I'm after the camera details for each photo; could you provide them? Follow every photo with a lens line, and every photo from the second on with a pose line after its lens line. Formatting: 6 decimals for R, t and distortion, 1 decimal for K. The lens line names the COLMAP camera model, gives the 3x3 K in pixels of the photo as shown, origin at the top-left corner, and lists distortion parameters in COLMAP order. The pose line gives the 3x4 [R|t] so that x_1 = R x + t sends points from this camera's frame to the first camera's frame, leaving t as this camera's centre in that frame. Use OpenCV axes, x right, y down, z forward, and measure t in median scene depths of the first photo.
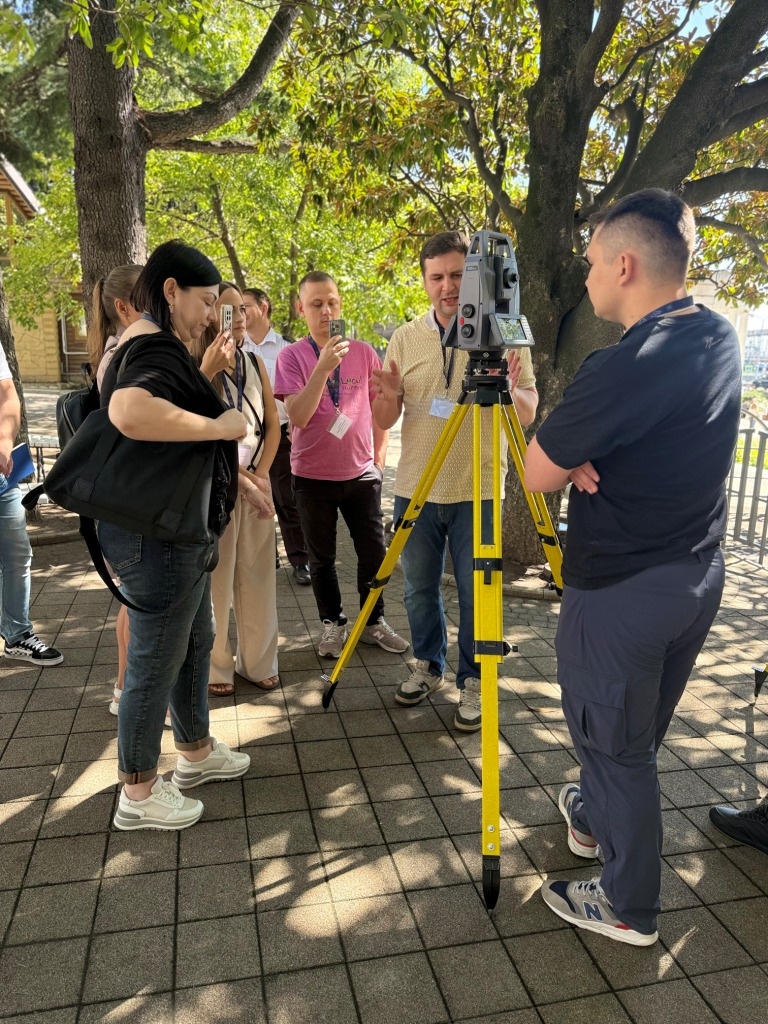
lens RADIAL K [[732.2, 0, 384.0], [0, 732.2, 512.0], [0, 0, 1]] dist [-0.005545, 0.000278]
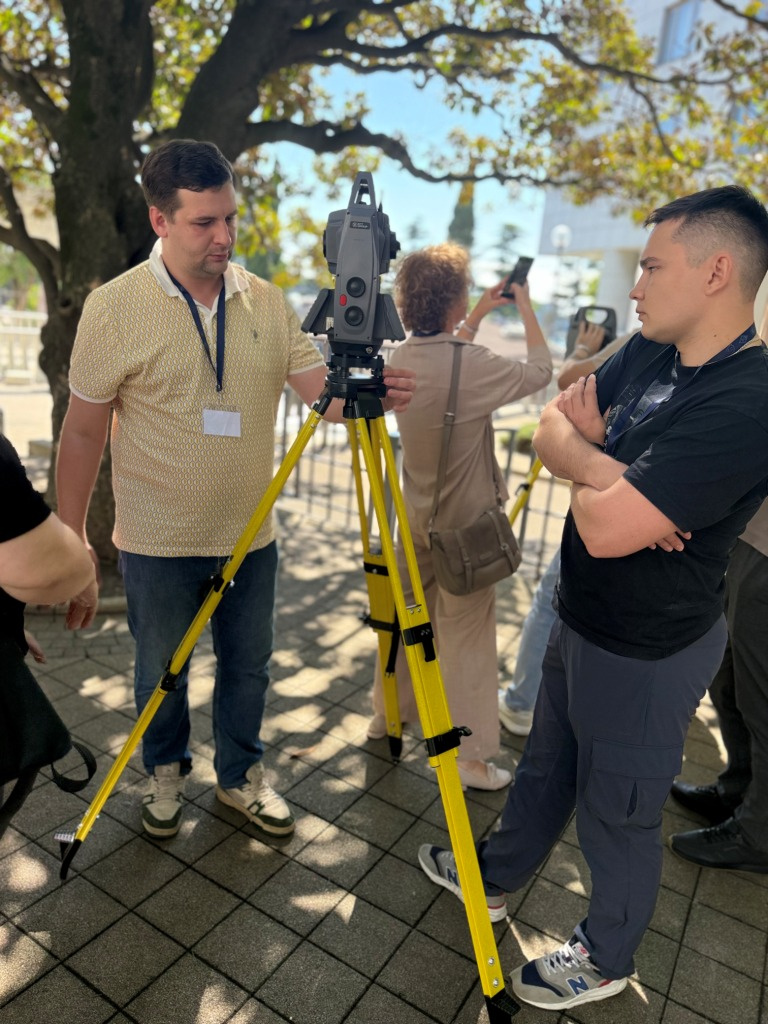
lens RADIAL K [[732.2, 0, 384.0], [0, 732.2, 512.0], [0, 0, 1]] dist [-0.005545, 0.000278]
pose [[0.717782, -0.155043, 0.678786, -0.186081], [0.093042, 0.987507, 0.127172, -0.076246], [-0.690023, -0.028126, 0.723241, 0.241346]]
